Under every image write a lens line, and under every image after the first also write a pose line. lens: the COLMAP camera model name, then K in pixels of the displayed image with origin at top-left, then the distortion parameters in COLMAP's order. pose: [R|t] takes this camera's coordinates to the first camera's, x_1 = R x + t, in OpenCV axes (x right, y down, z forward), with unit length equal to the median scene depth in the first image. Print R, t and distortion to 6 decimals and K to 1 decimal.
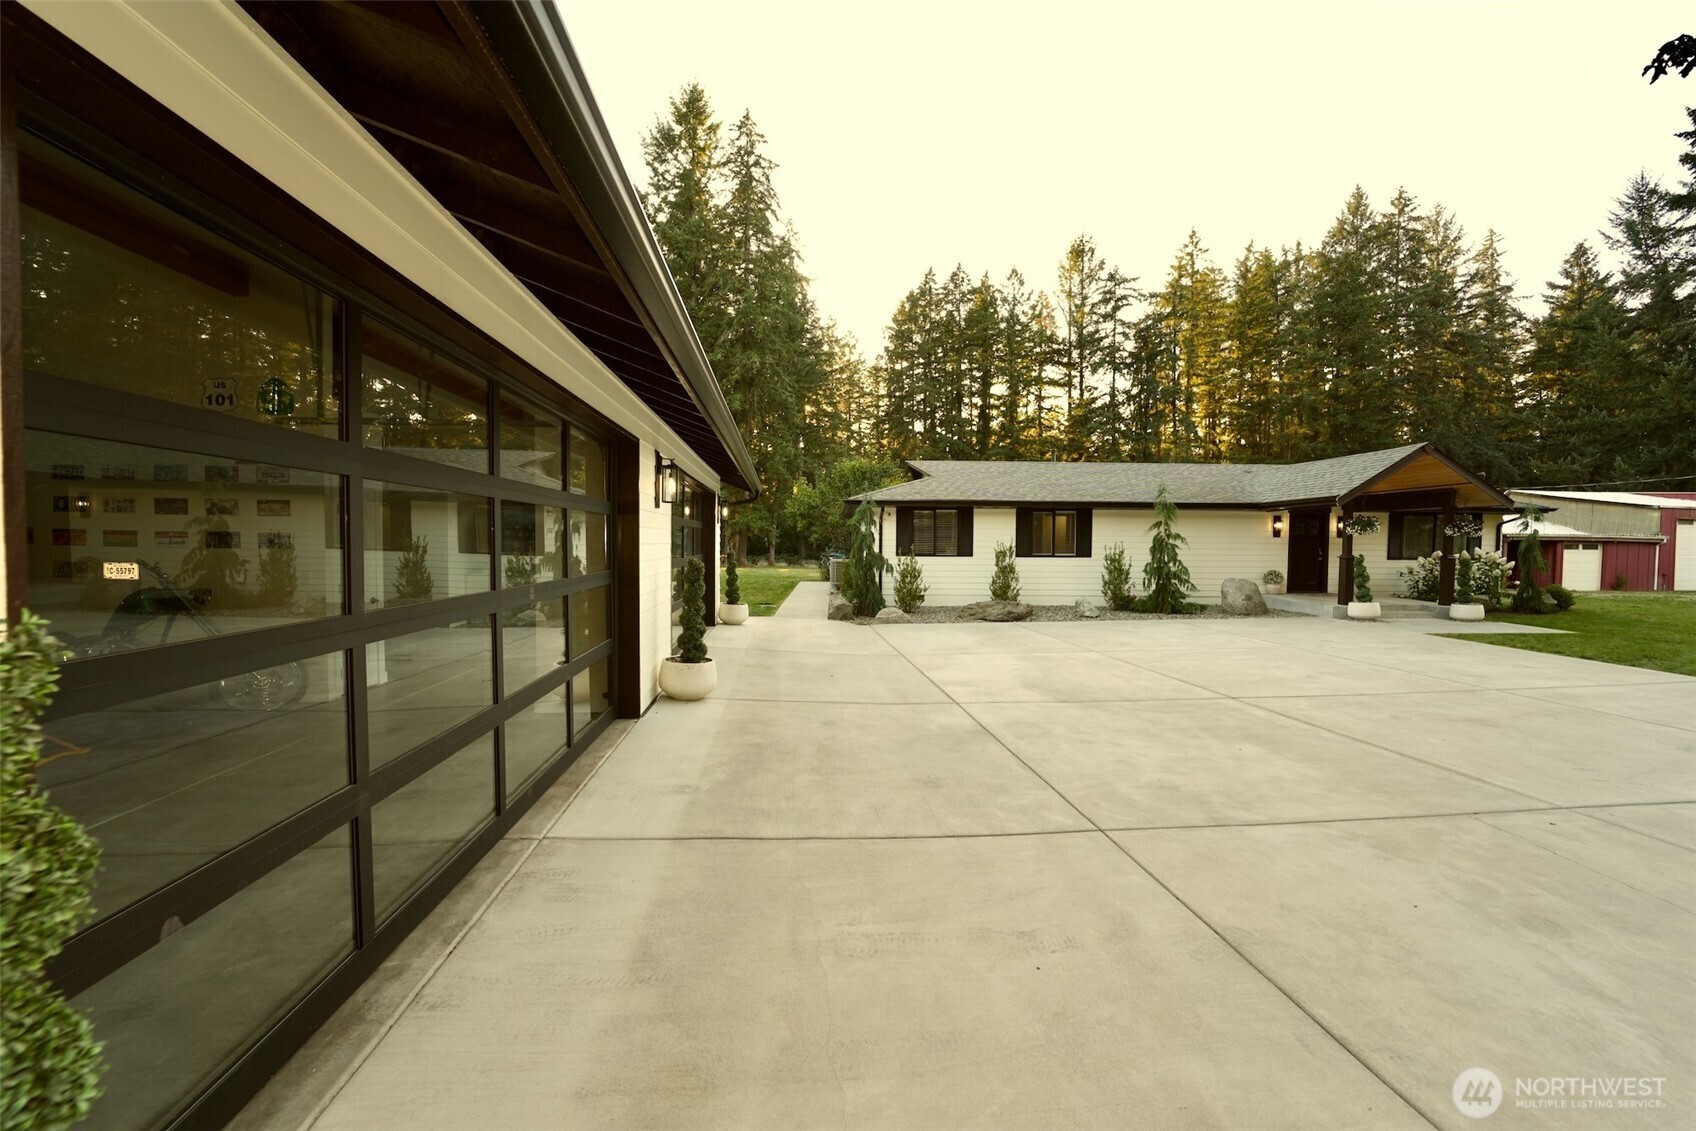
lens RADIAL K [[693.9, 0, 848.0], [0, 693.9, 565.5], [0, 0, 1]] dist [-0.019027, -0.000546]
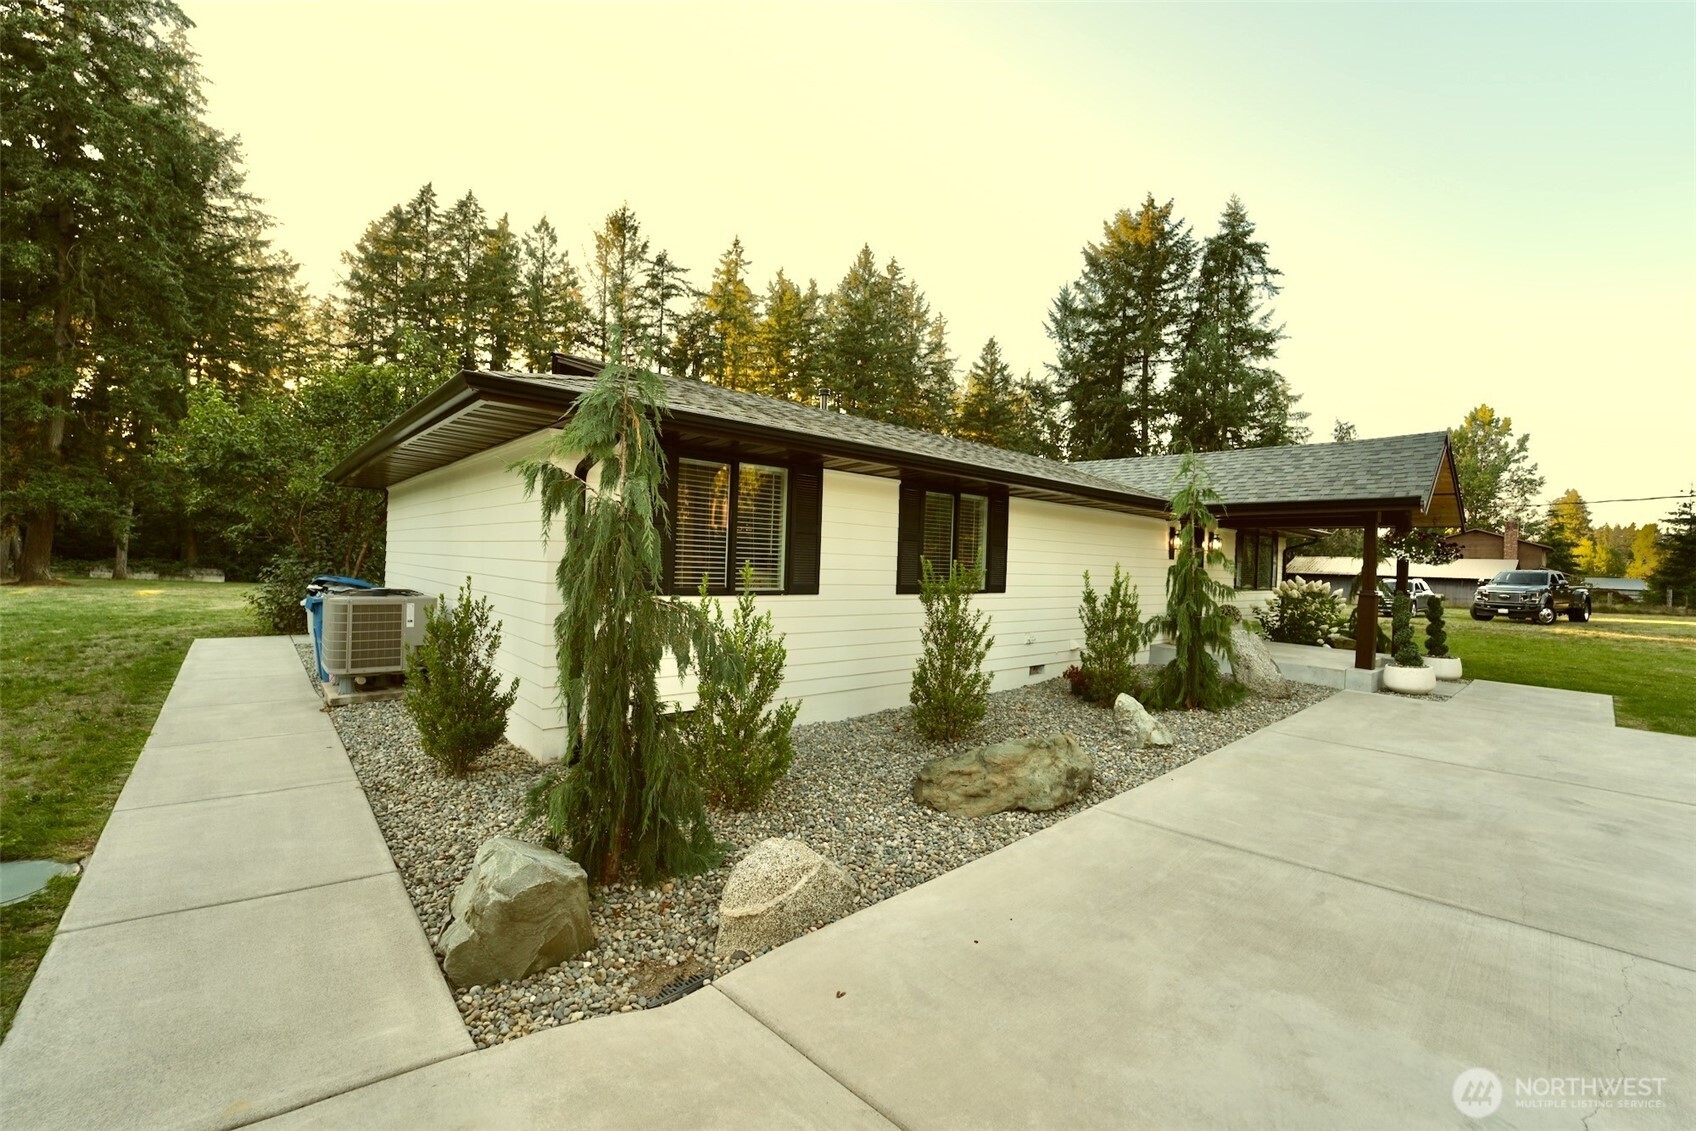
lens RADIAL K [[693.9, 0, 848.0], [0, 693.9, 565.5], [0, 0, 1]] dist [-0.019027, -0.000546]
pose [[0.761209, 0.013983, 0.648356, -0.011924], [-0.005418, 0.999870, -0.015204, -0.004847], [-0.648484, 0.008061, 0.761185, 0.143671]]
